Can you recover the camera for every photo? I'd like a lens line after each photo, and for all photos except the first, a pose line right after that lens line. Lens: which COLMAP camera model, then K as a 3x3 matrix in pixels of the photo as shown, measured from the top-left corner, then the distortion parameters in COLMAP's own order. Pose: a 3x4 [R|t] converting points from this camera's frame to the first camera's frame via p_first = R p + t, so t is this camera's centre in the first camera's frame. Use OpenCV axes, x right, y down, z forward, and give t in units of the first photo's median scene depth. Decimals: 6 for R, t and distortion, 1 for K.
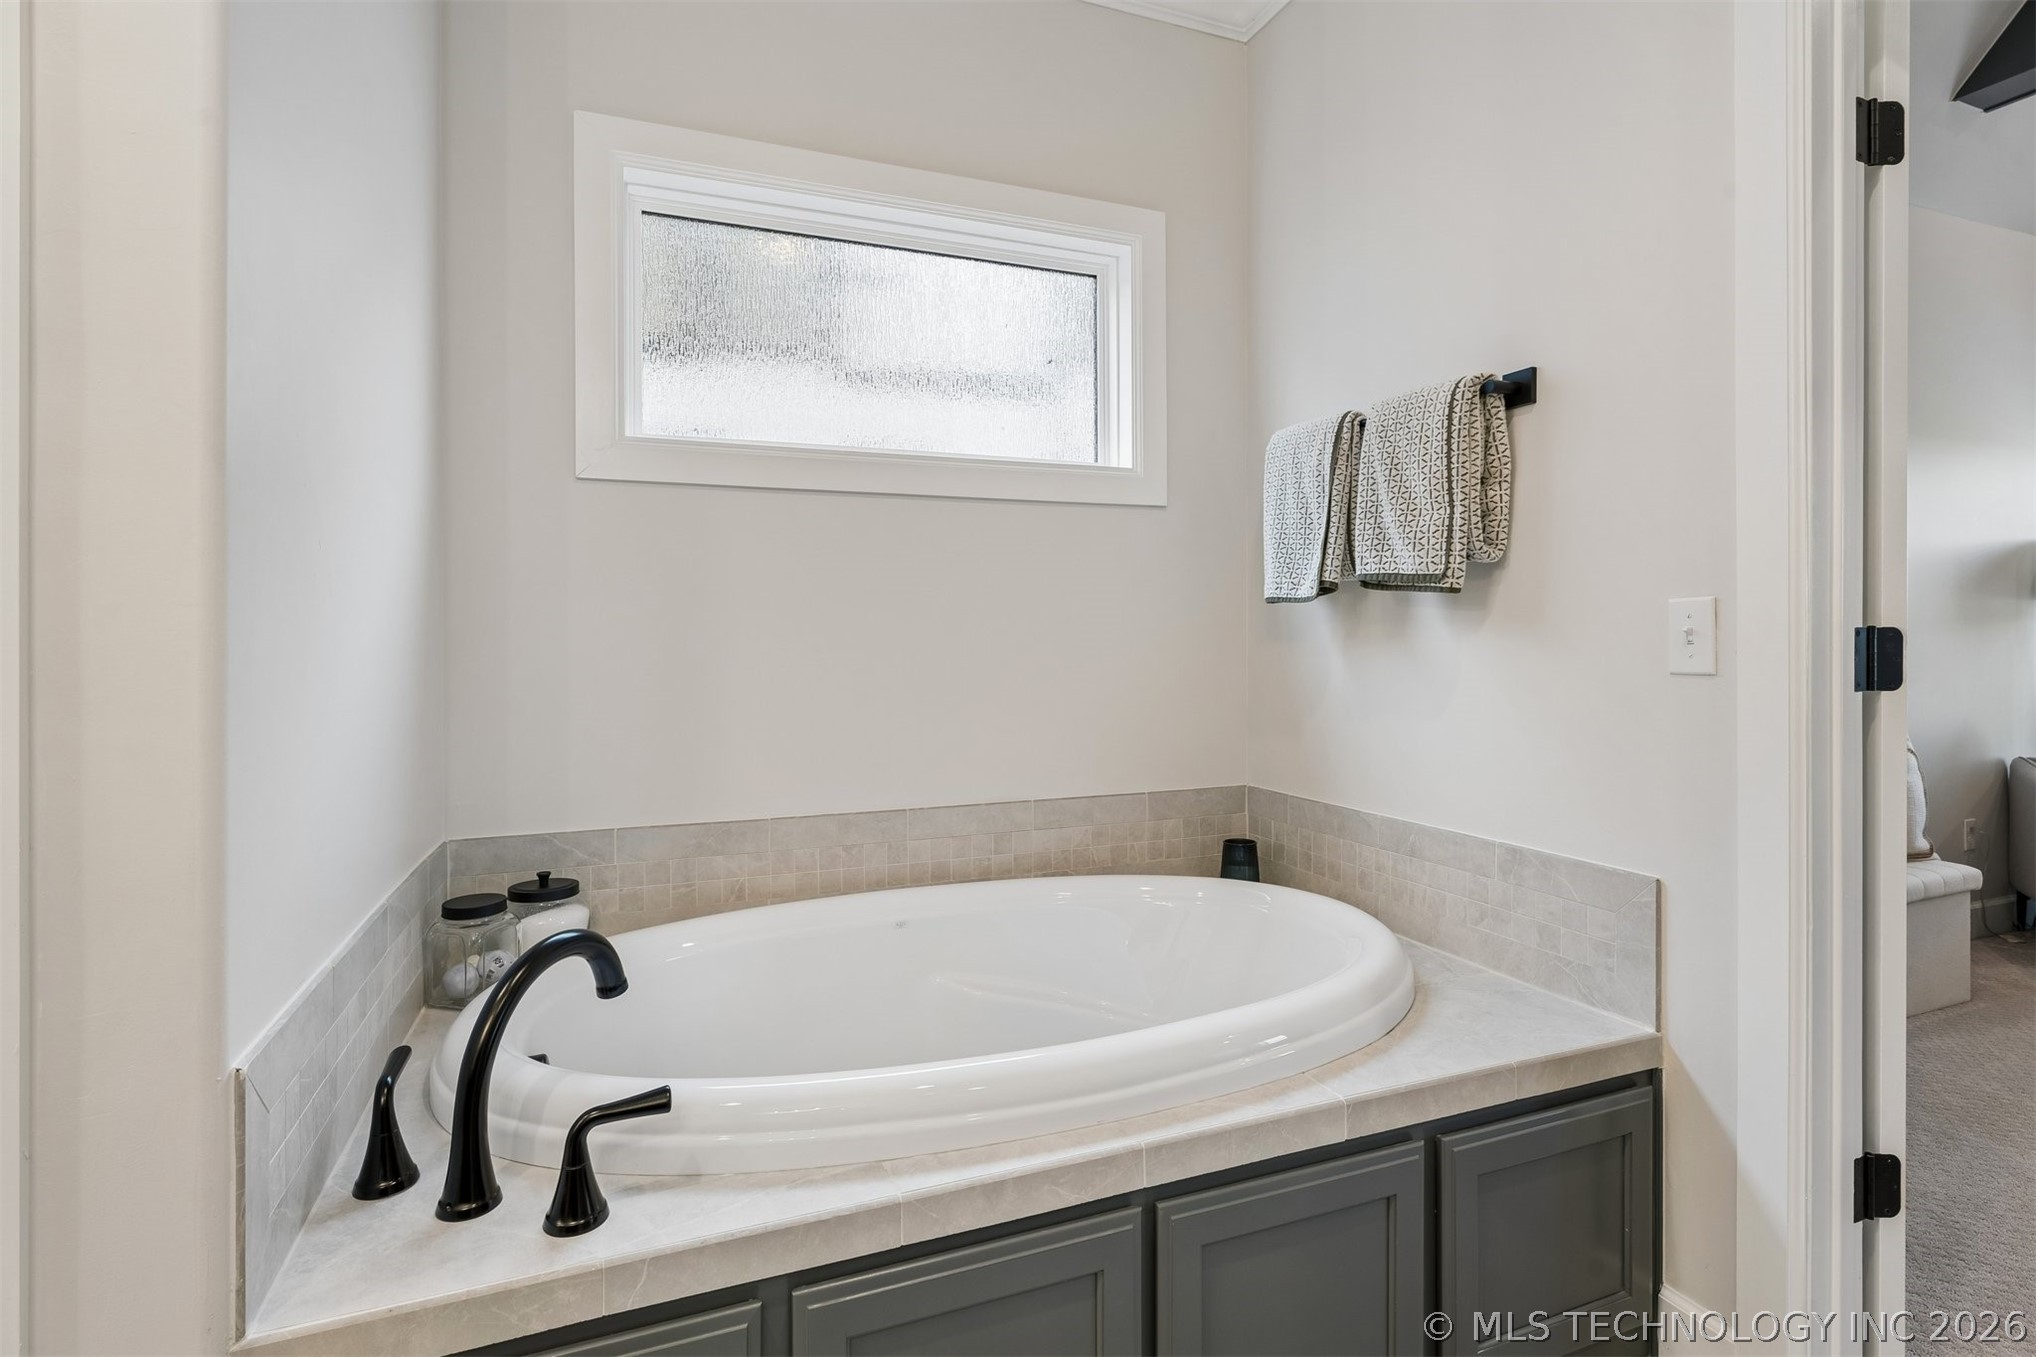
lens RADIAL K [[987.3, 0, 995.6], [0, 987.3, 641.2], [0, 0, 1]] dist [-0.002612, -0.001206]
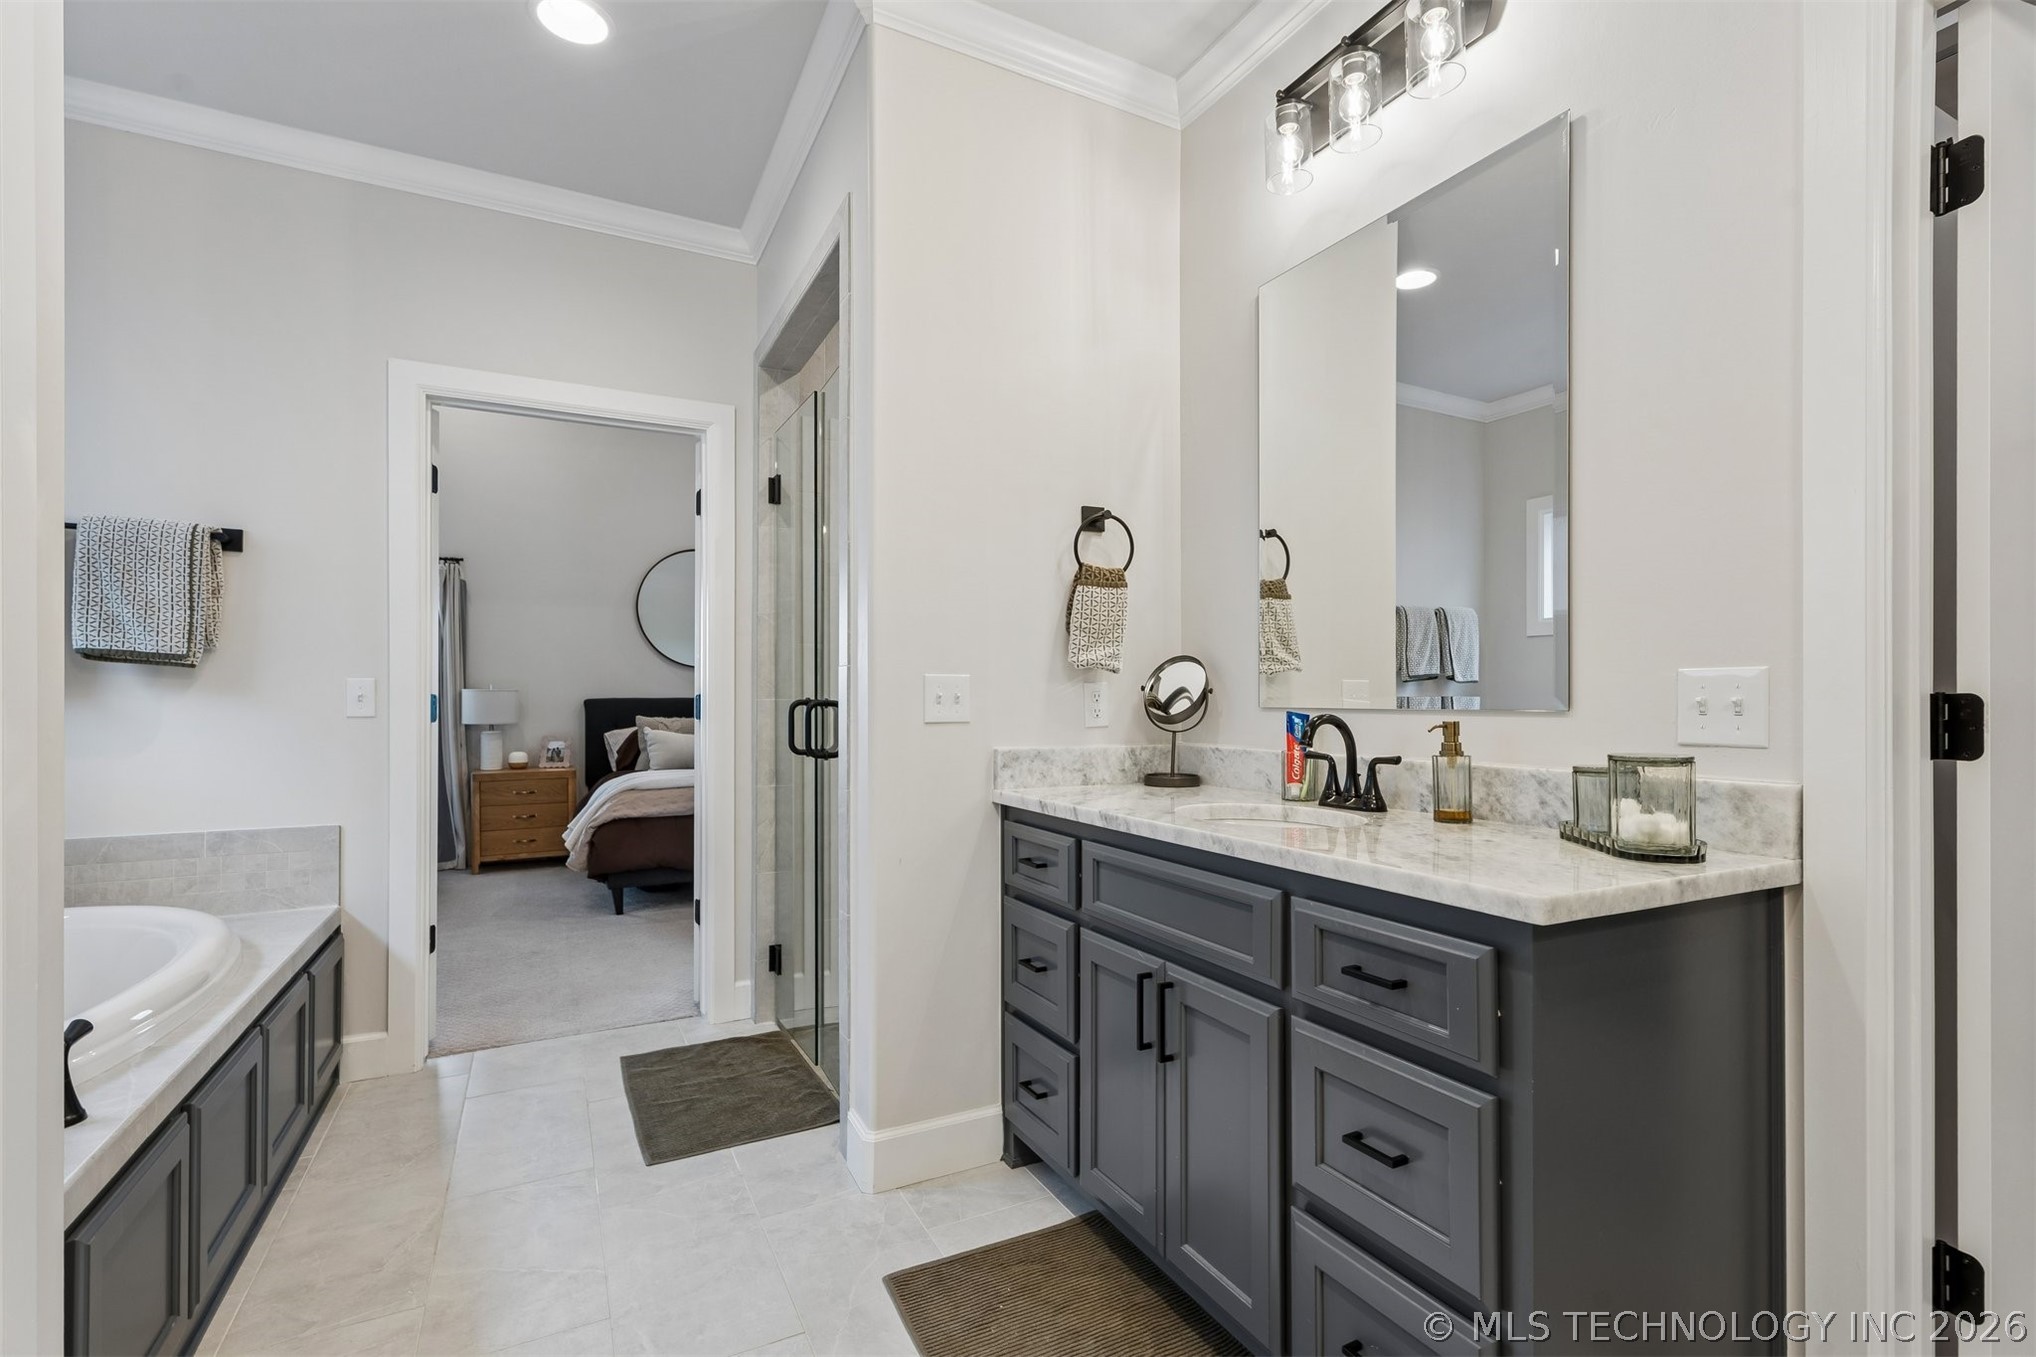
lens RADIAL K [[909.2, 0, 1015.9], [0, 909.2, 693.5], [0, 0, 1]] dist [0.005427, 0.000283]
pose [[-0.111122, 0.007937, 0.993775, -1.047037], [-0.003428, 0.999959, -0.008369, -0.002665], [-0.993801, -0.004337, -0.111090, -0.084267]]
